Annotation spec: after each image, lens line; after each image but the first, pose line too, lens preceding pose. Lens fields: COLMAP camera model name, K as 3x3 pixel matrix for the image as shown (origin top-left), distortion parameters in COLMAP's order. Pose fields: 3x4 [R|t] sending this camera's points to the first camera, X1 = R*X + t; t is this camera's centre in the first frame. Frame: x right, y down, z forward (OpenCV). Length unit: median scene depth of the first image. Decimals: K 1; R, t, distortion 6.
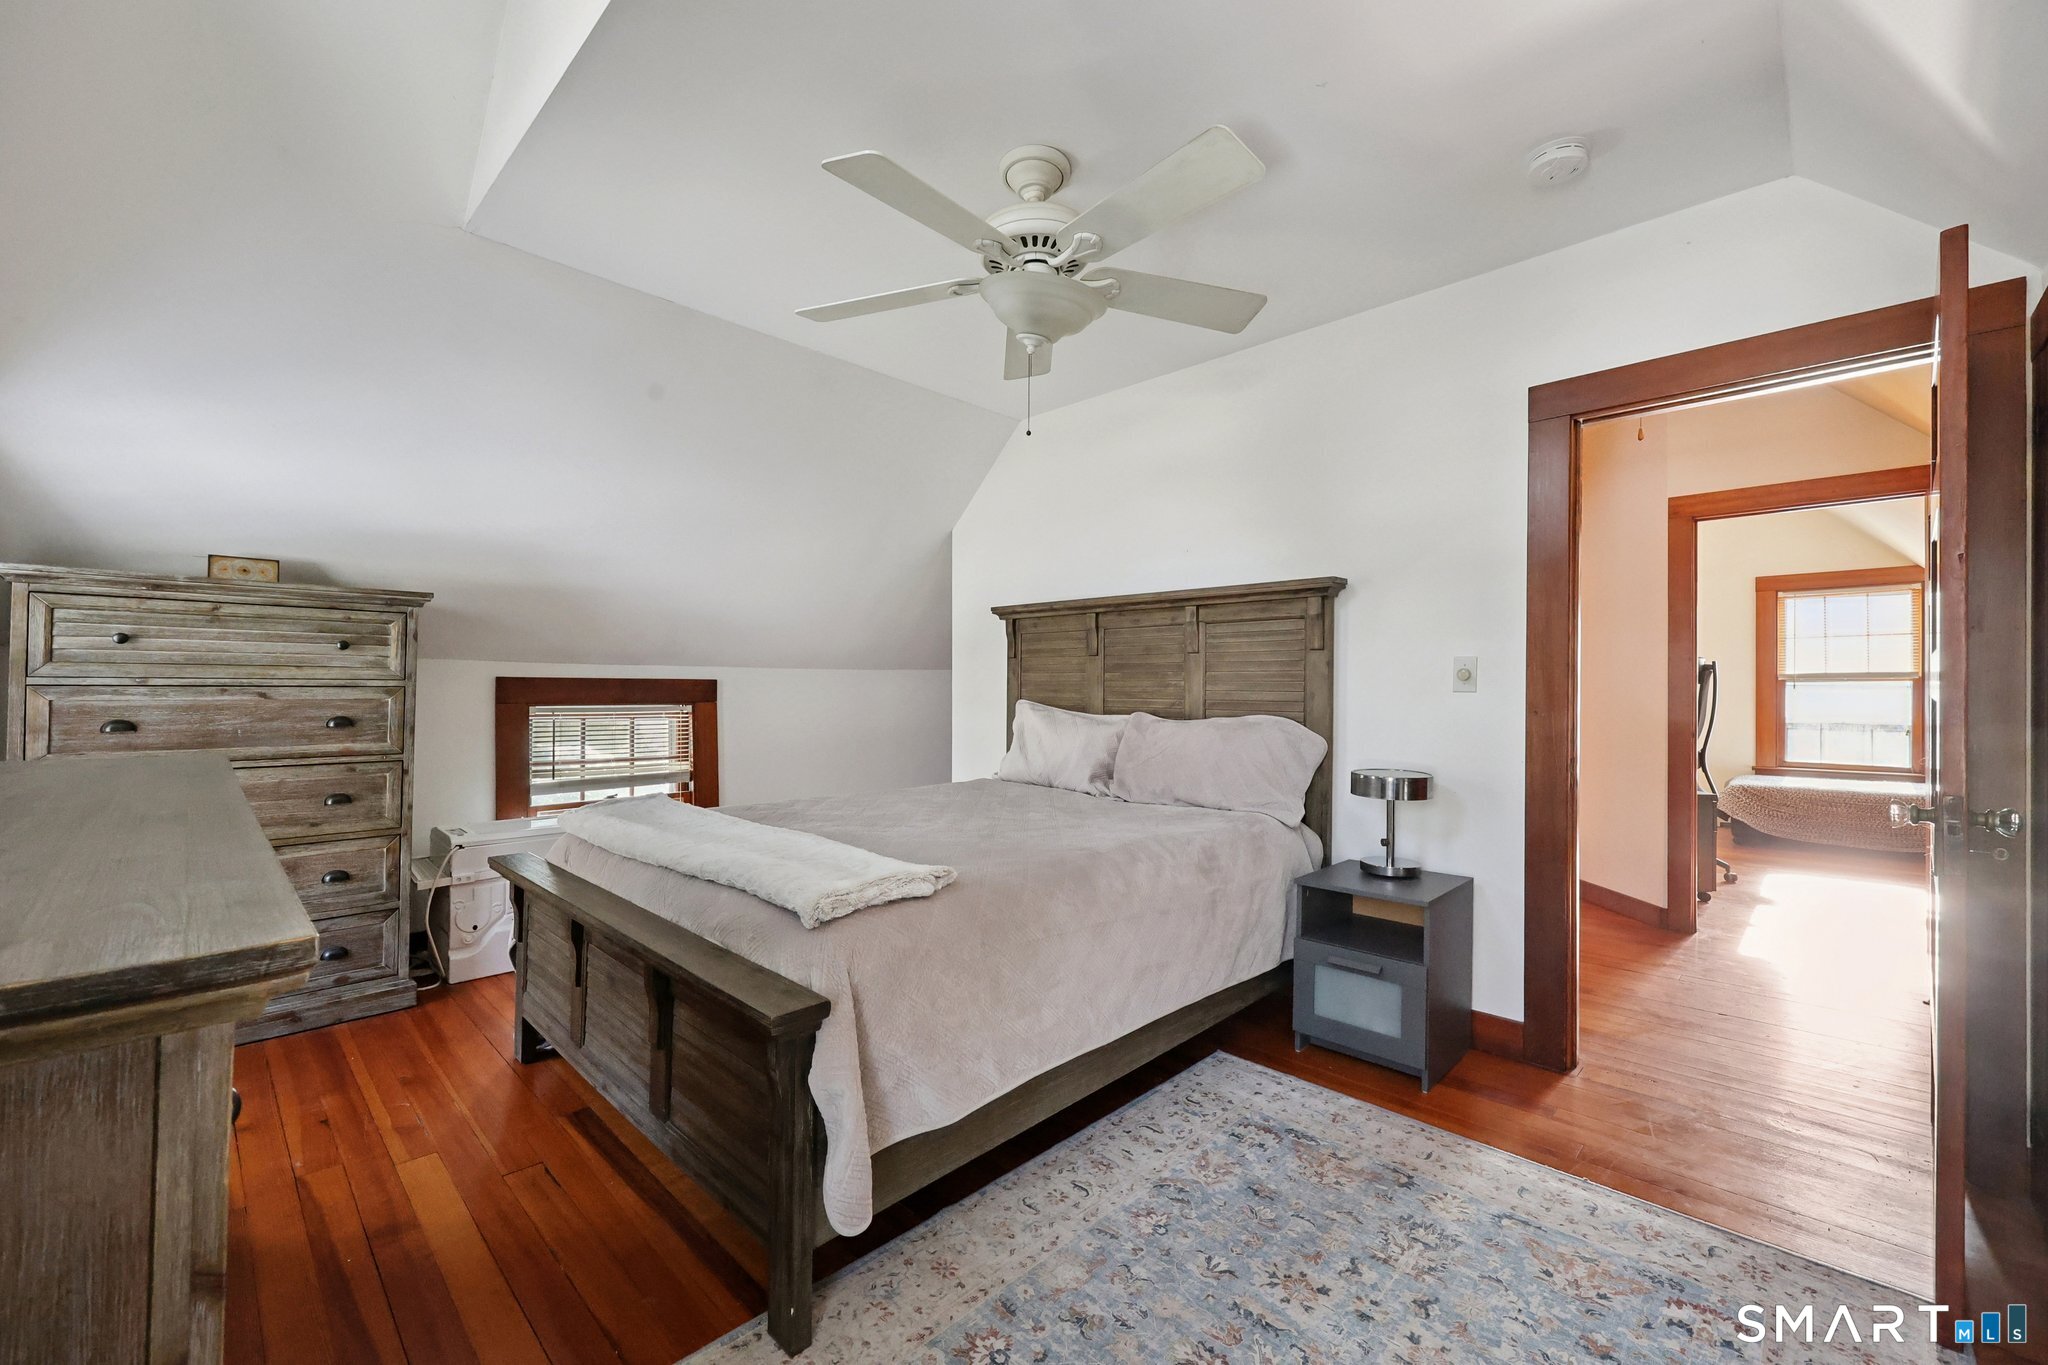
lens RADIAL K [[816.6, 0, 1024.0], [0, 816.6, 682.5], [0, 0, 1]] dist [0.000784, 0.000055]
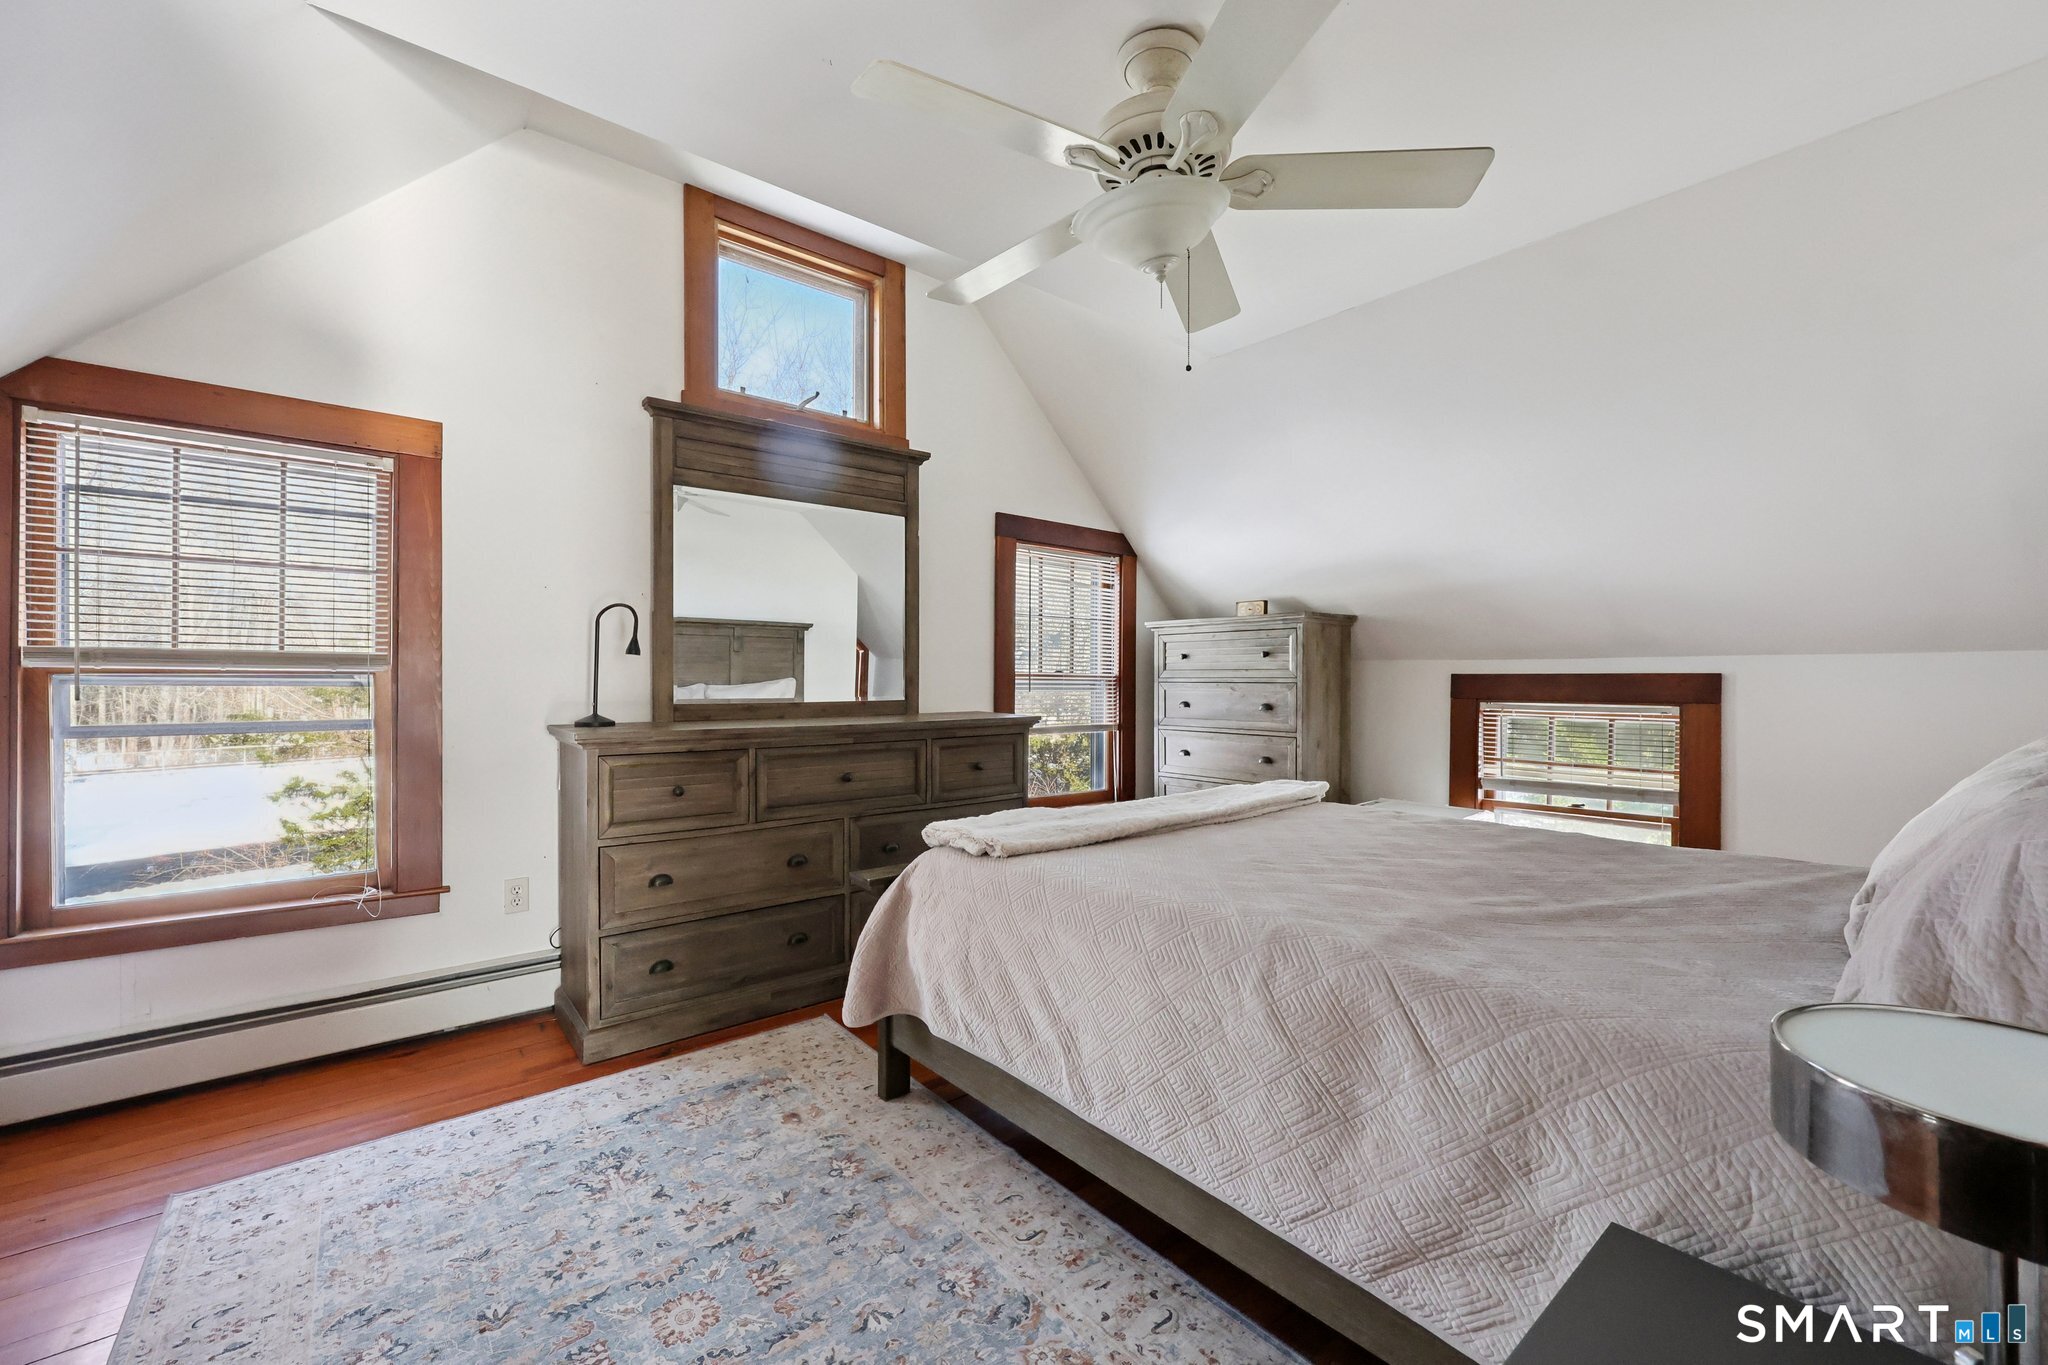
lens RADIAL K [[838.3, 0, 1059.9], [0, 838.3, 678.4], [0, 0, 1]] dist [-0.001313, -0.000172]
pose [[-0.085136, -0.006600, -0.996347, 0.656027], [0.004017, 0.999968, -0.006967, 0.006003], [0.996361, -0.004596, -0.085107, 0.734146]]
